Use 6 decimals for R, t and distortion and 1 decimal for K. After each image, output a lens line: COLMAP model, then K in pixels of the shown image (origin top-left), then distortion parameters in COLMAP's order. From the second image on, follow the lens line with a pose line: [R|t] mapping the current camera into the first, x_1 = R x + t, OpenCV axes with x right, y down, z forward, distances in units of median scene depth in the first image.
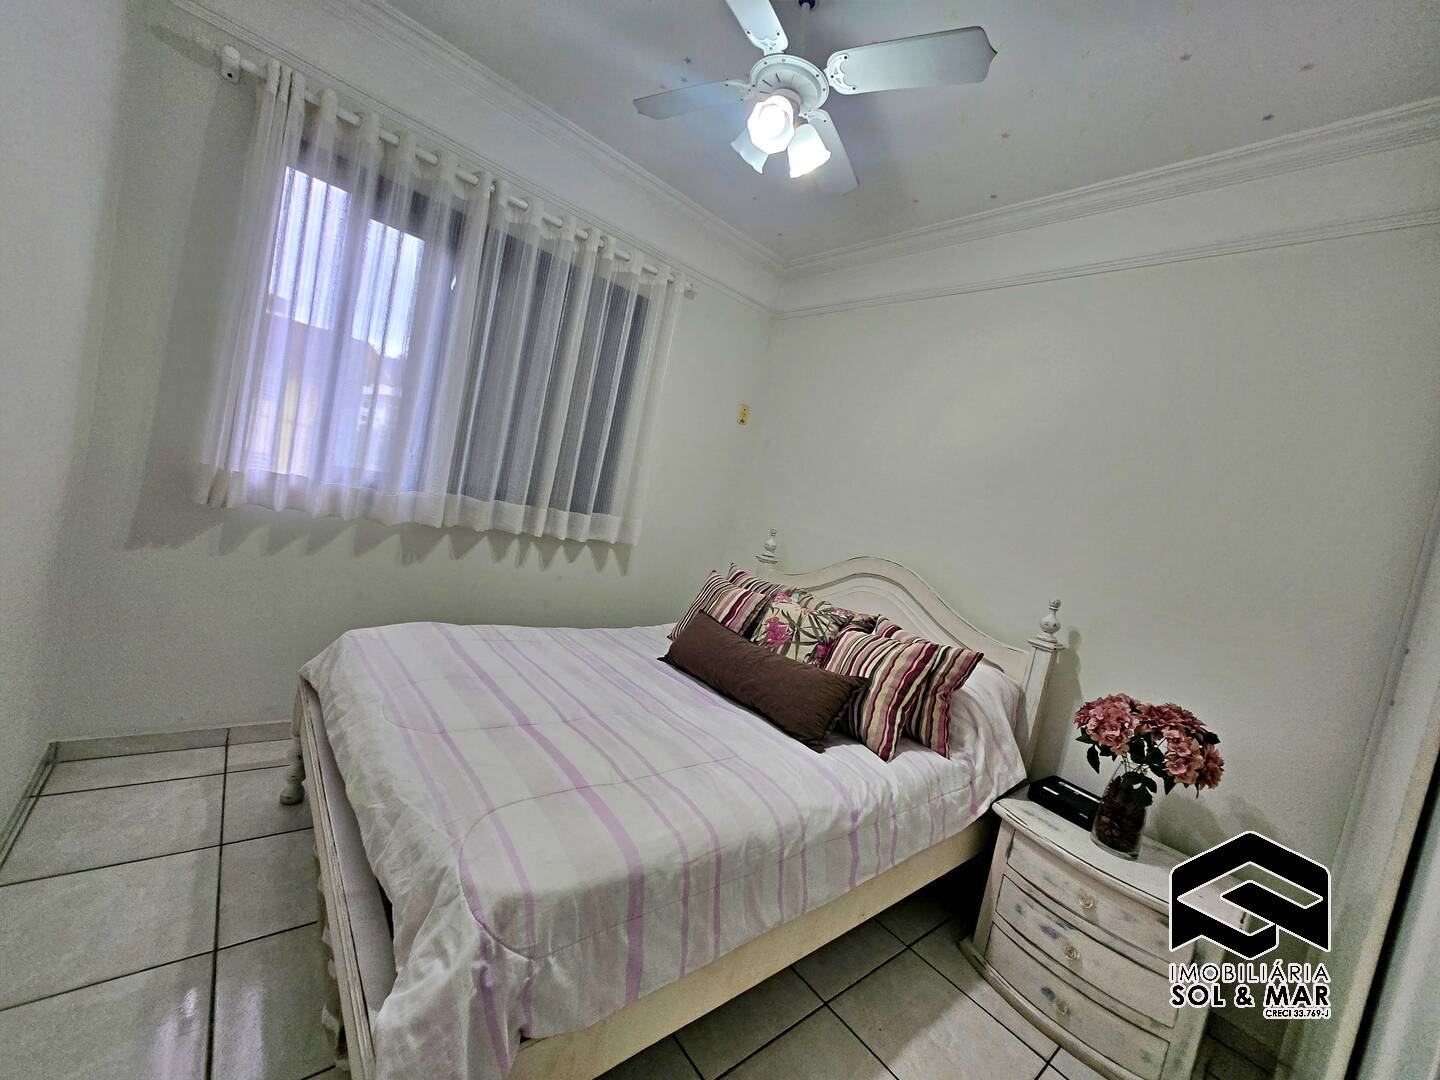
lens RADIAL K [[572.2, 0, 724.9], [0, 572.2, 536.9], [0, 0, 1]] dist [0.003437, 0.000225]
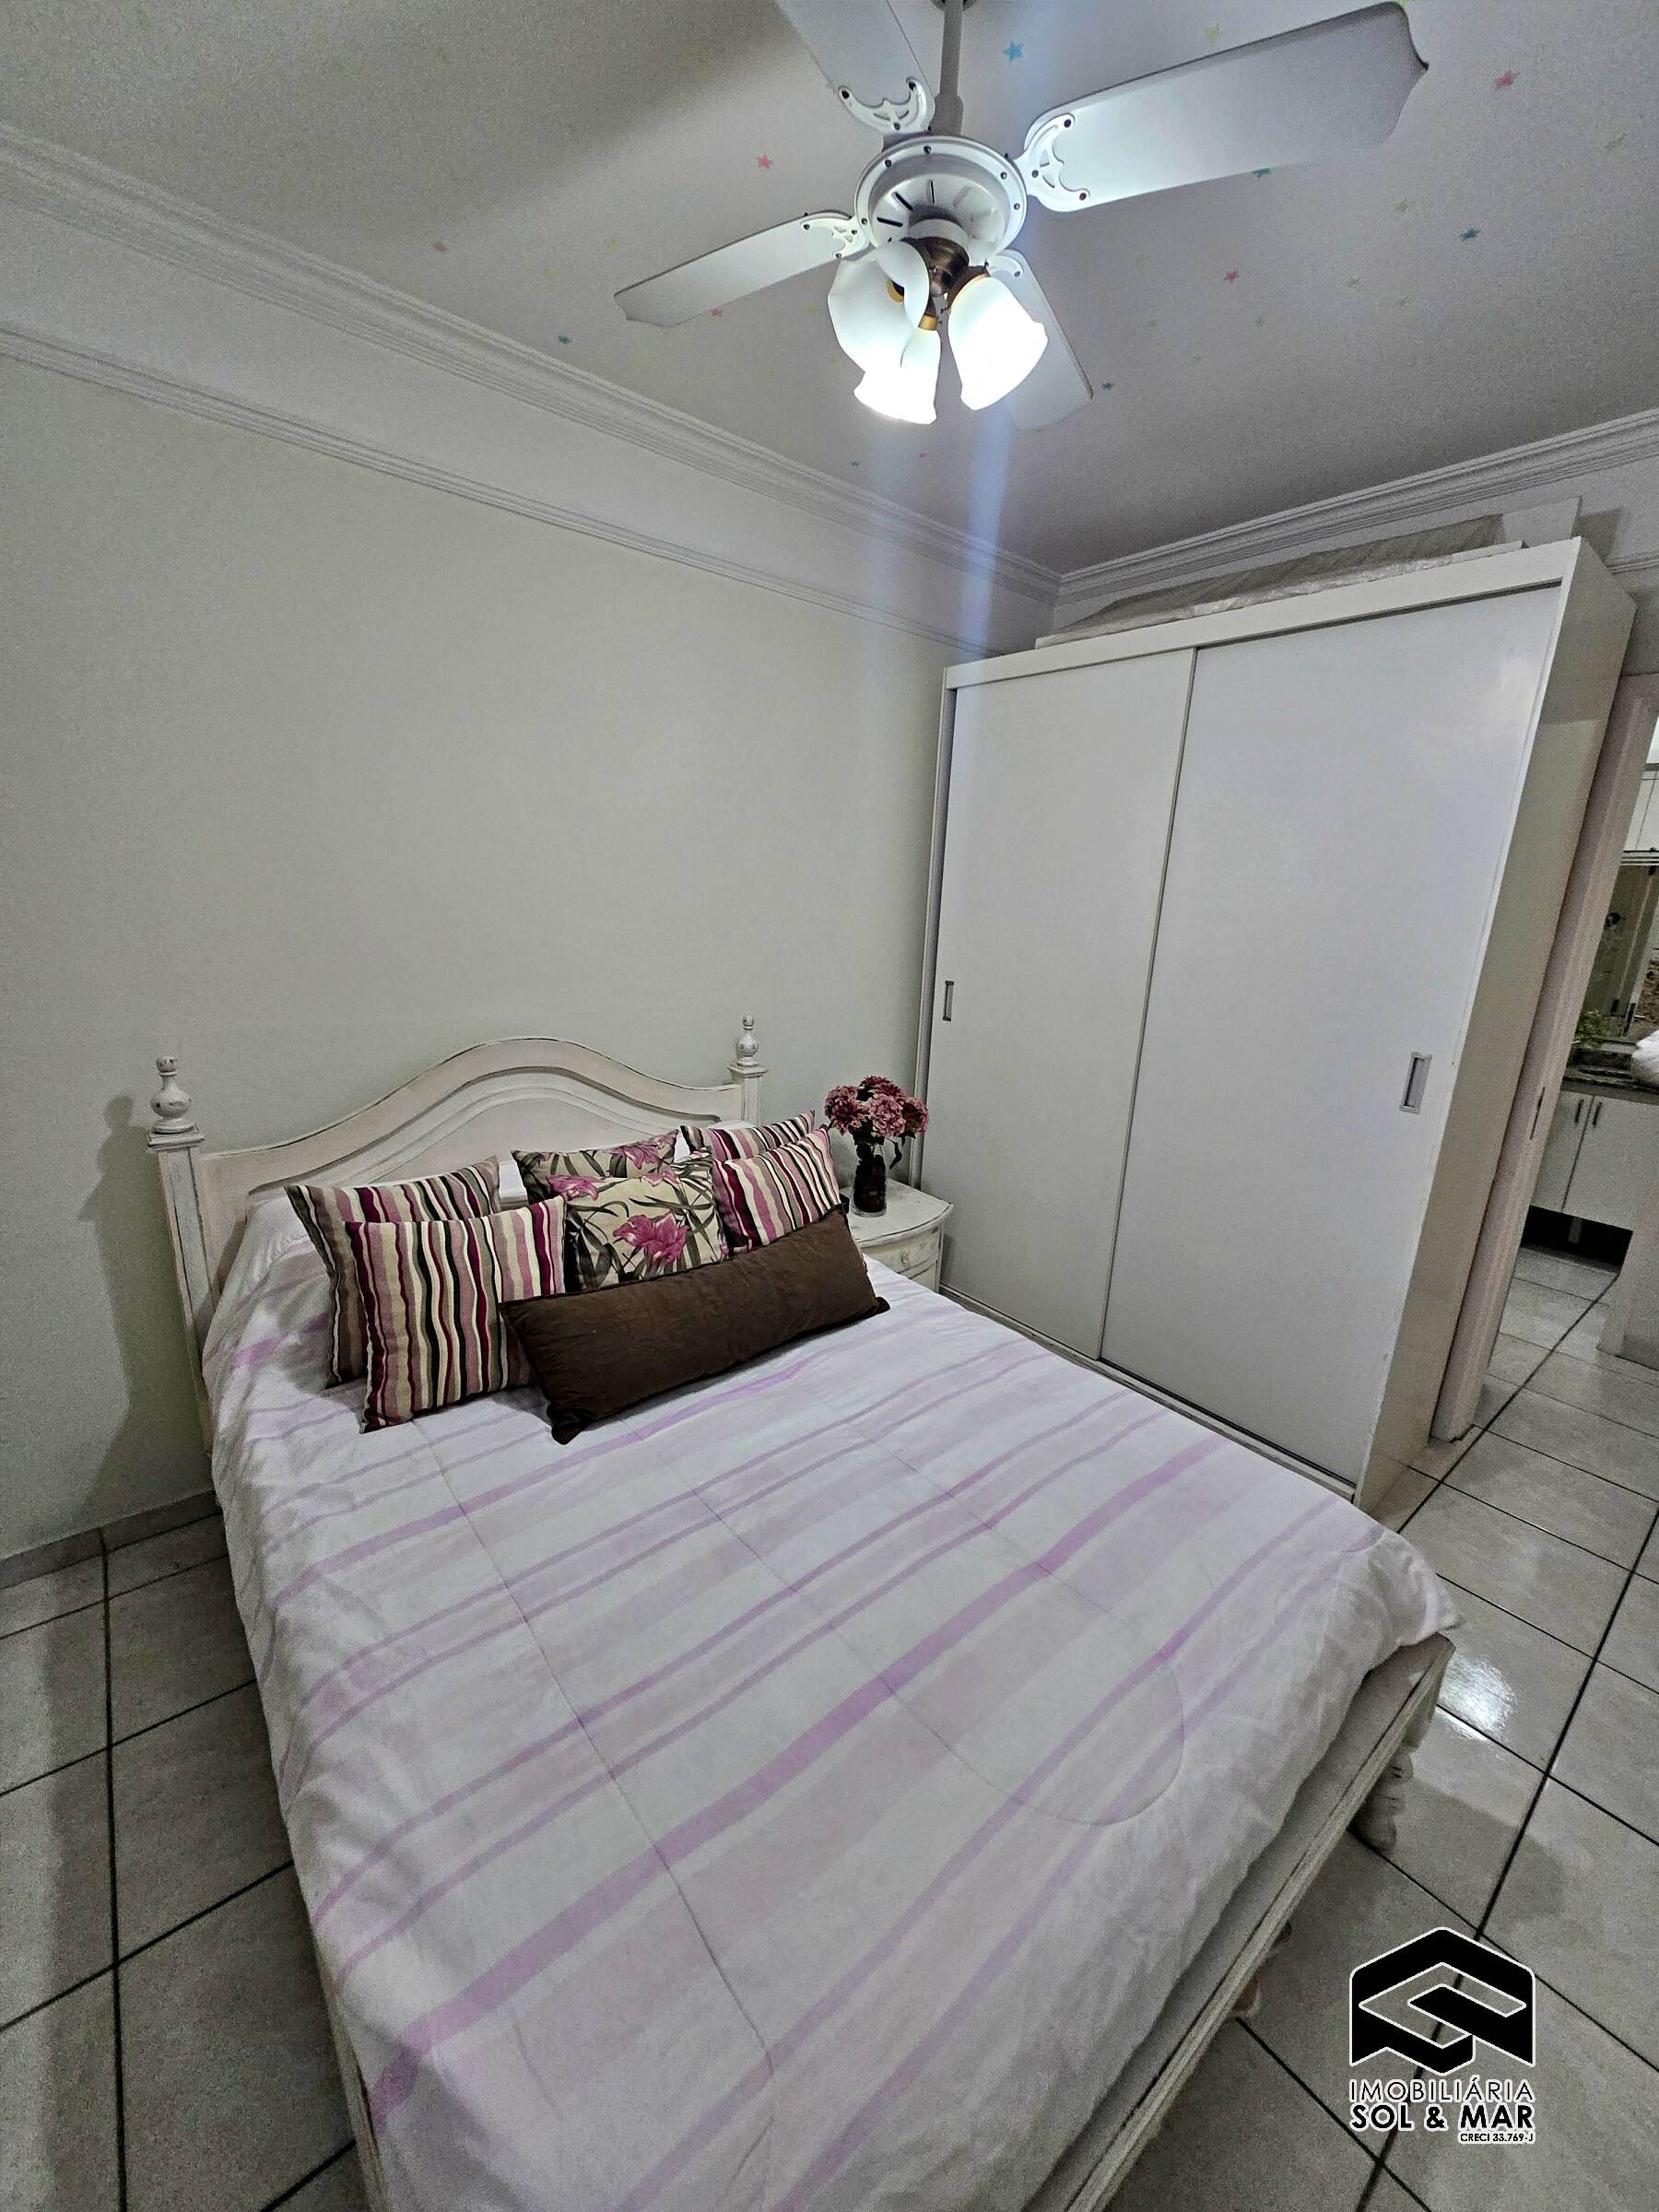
lens RADIAL K [[879.0, 0, 836.2], [0, 879.0, 1114.6], [0, 0, 1]] dist [0.003437, 0.000225]
pose [[0.014692, -0.447001, 0.894413, -0.663919], [0.025534, 0.894385, 0.446568, -0.343686], [-0.999566, 0.016277, 0.024554, 0.826228]]
